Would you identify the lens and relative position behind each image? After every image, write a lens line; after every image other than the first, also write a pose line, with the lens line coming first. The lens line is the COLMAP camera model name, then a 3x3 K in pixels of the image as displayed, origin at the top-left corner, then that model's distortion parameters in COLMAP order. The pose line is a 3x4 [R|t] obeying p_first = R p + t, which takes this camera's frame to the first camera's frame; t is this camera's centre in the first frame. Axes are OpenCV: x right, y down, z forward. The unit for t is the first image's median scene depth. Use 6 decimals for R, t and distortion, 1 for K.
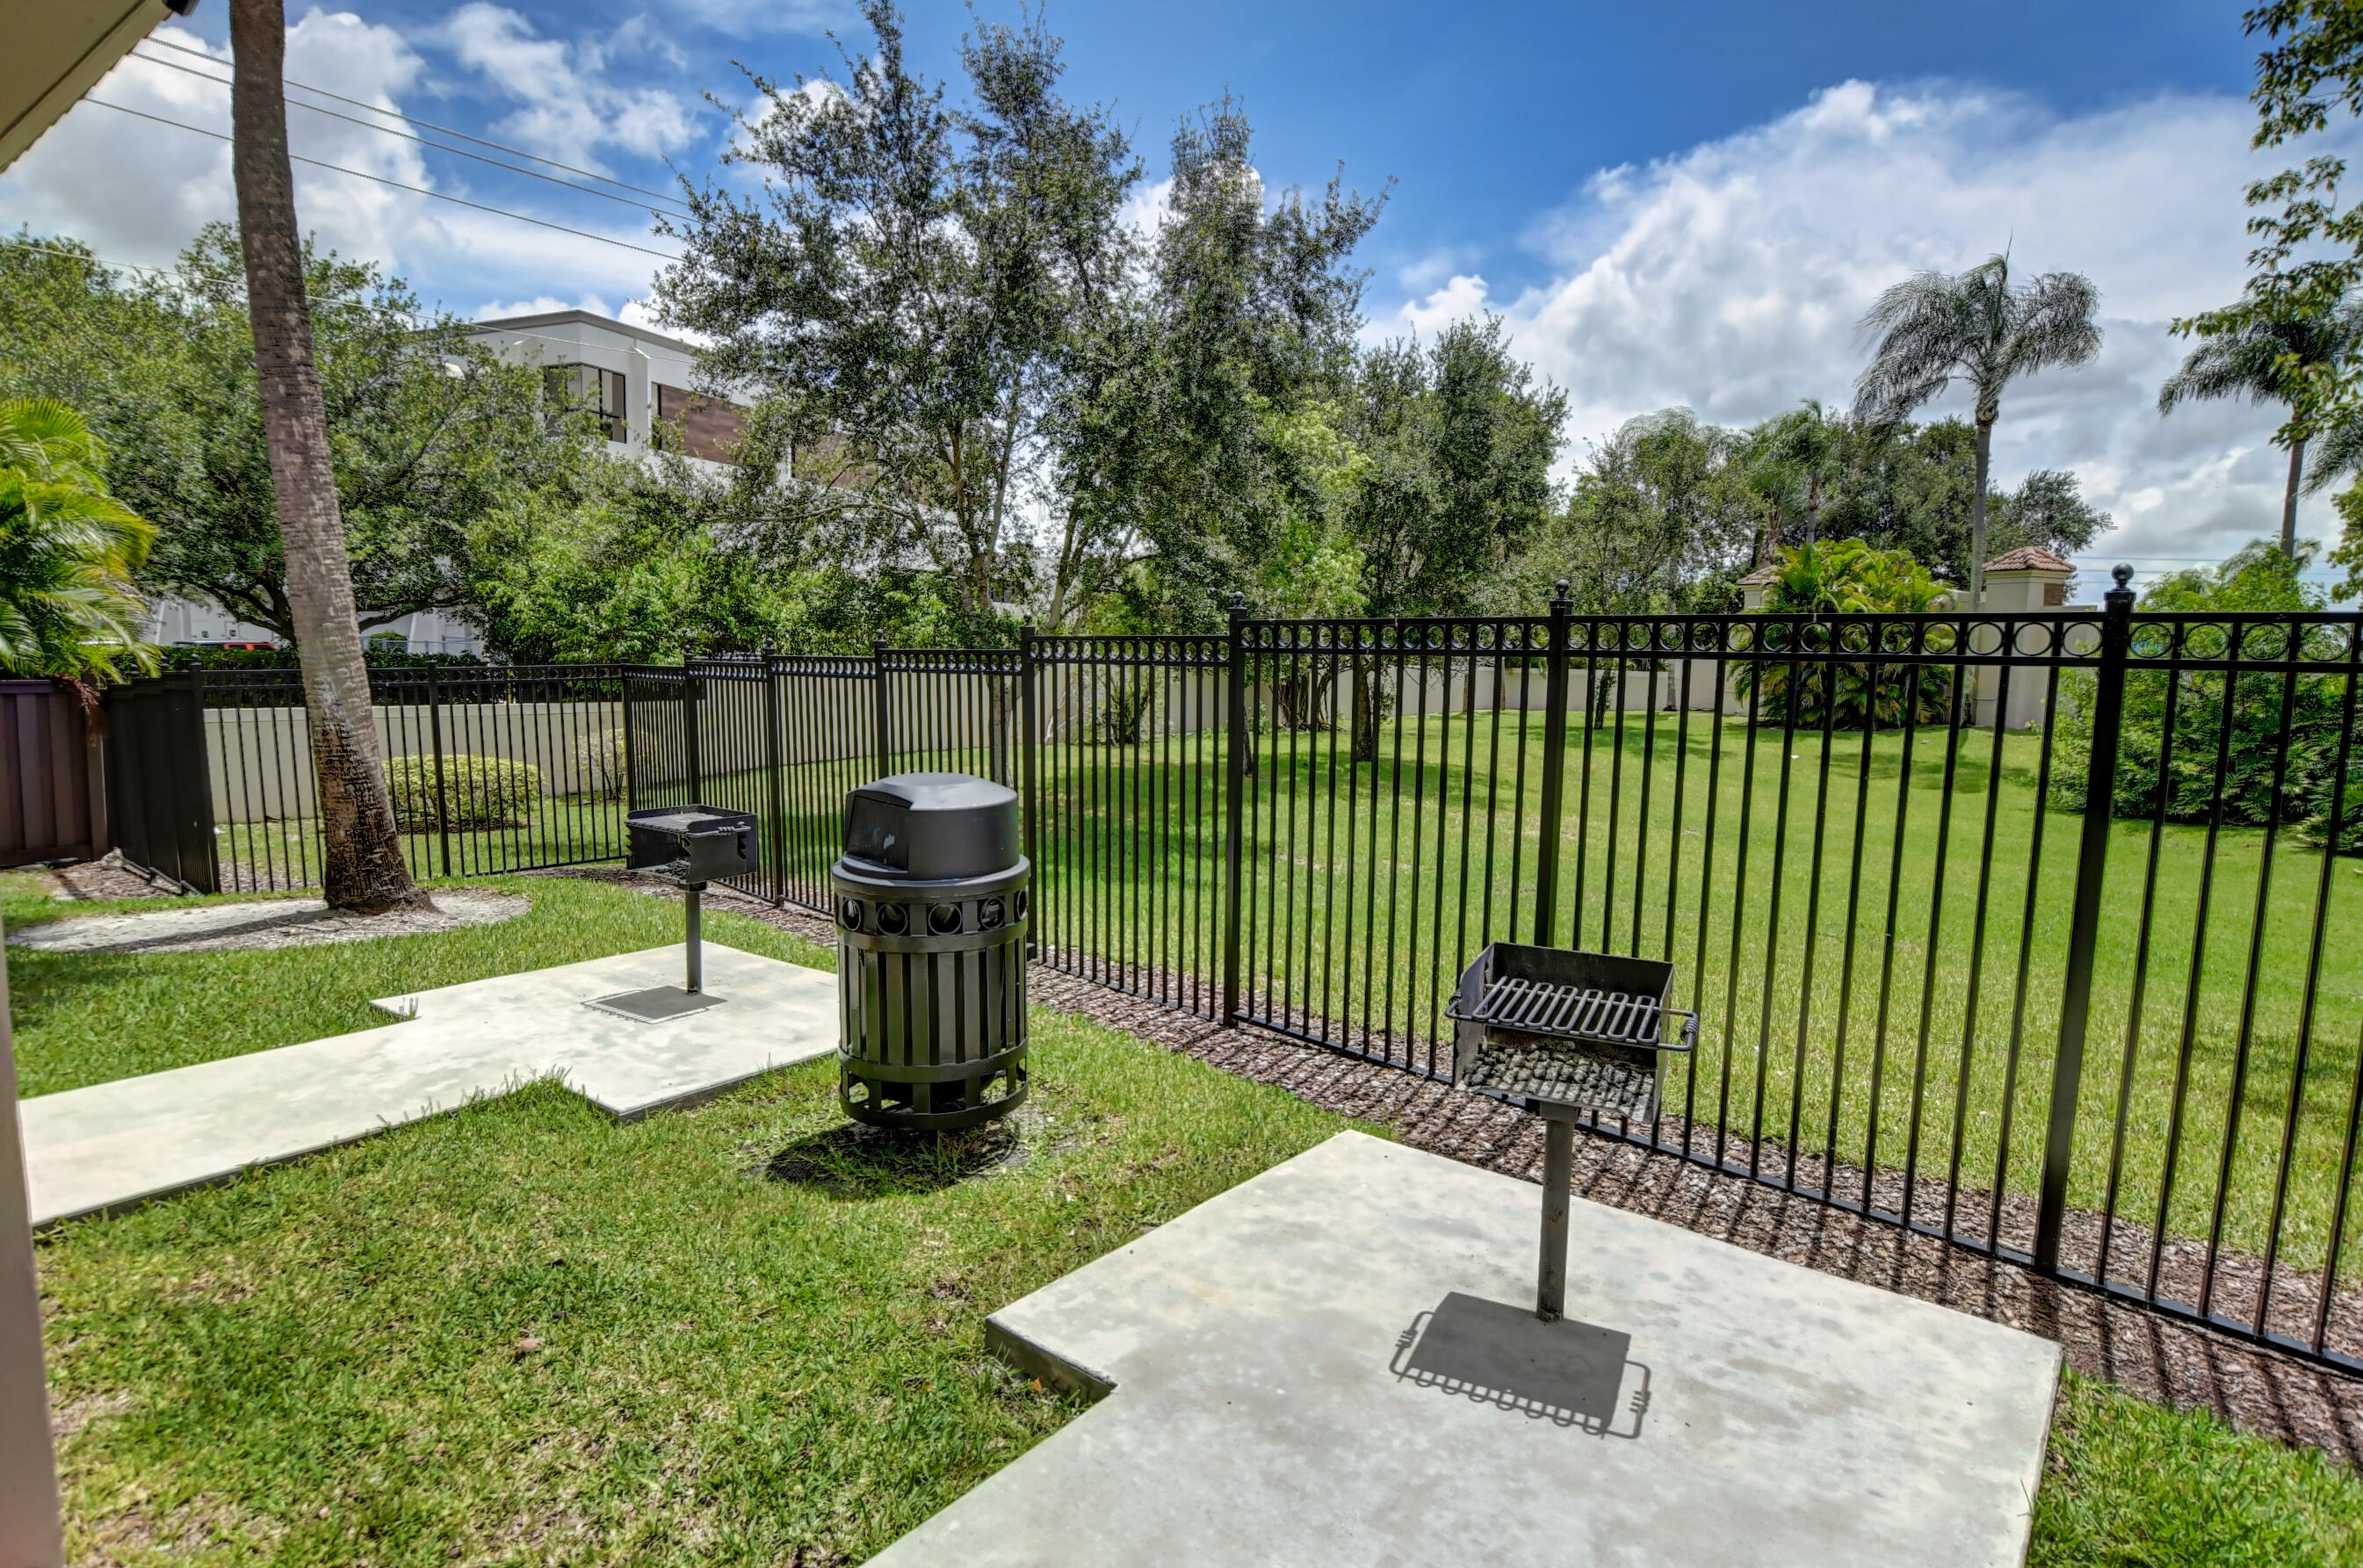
lens RADIAL K [[1186.9, 0, 1181.5], [0, 1186.9, 784.0], [0, 0, 1]] dist [-0.001085, -0.000057]
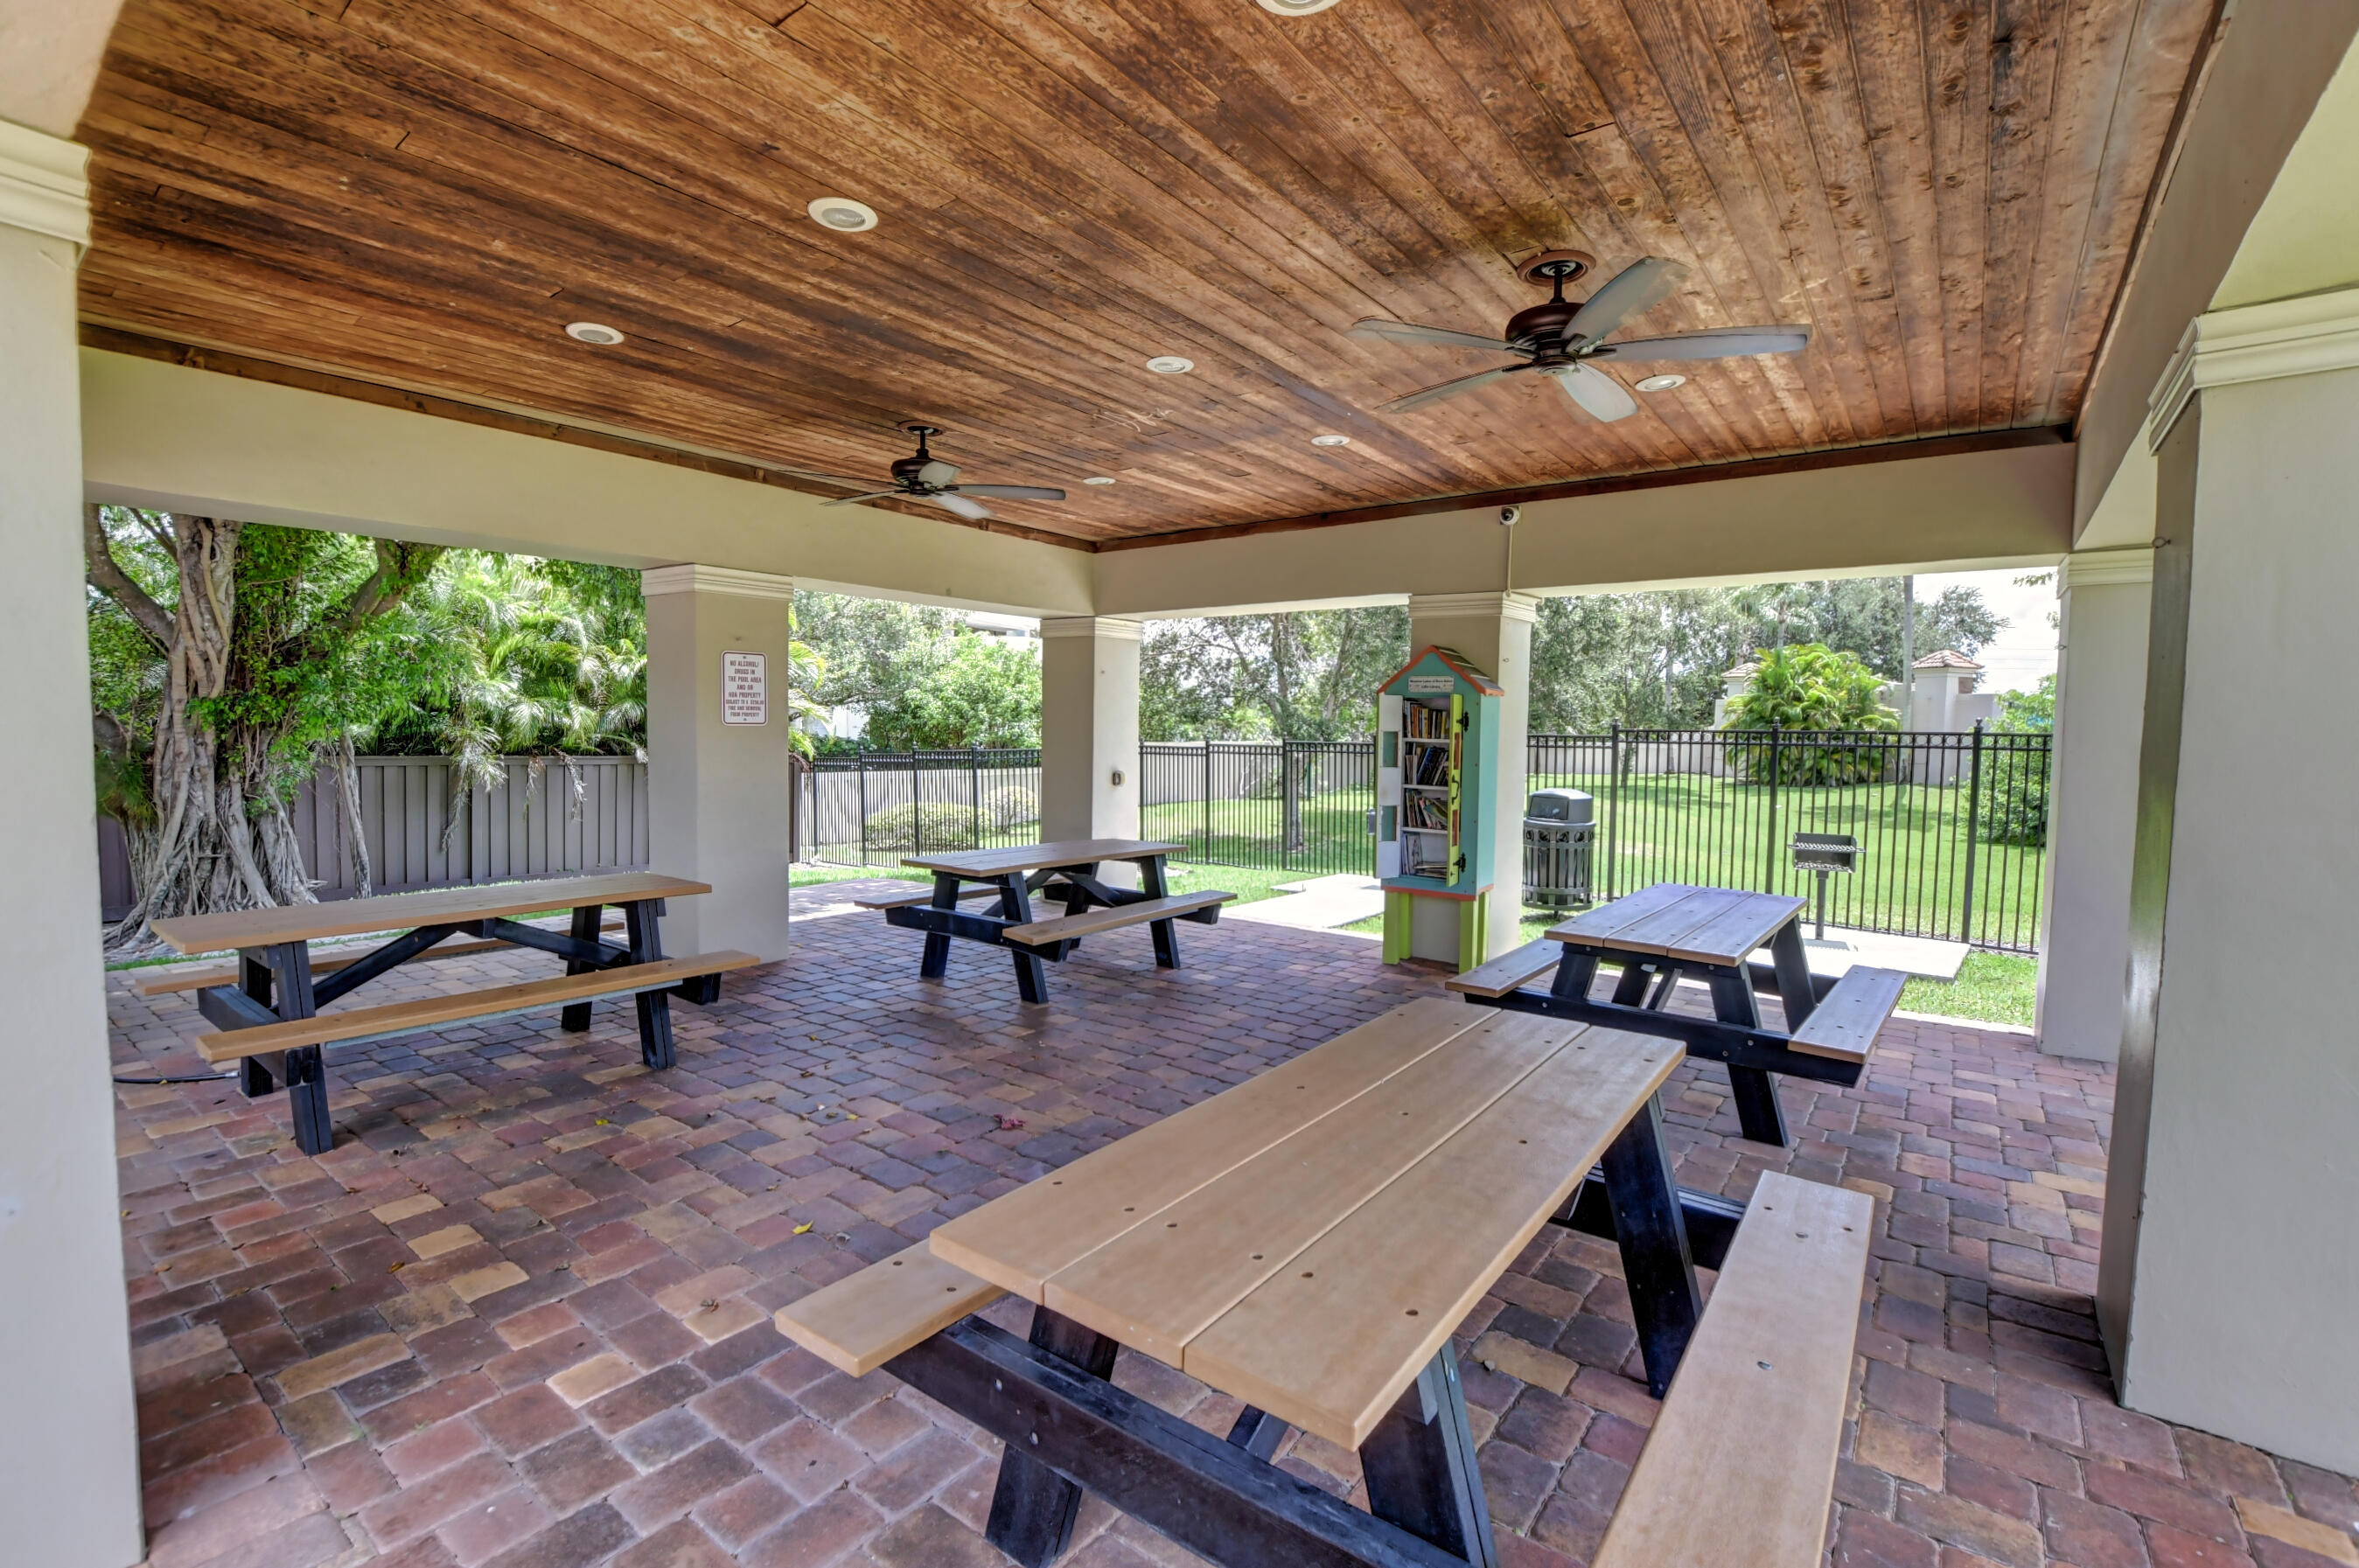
lens RADIAL K [[1043.7, 0, 1179.5], [0, 1043.7, 784.0], [0, 0, 1]] dist [-0.000525, -0.000057]
pose [[0.999828, -0.005292, -0.017784, -0.132800], [0.004283, 0.998406, -0.056274, 0.014577], [0.018054, 0.056188, 0.998257, -0.185931]]
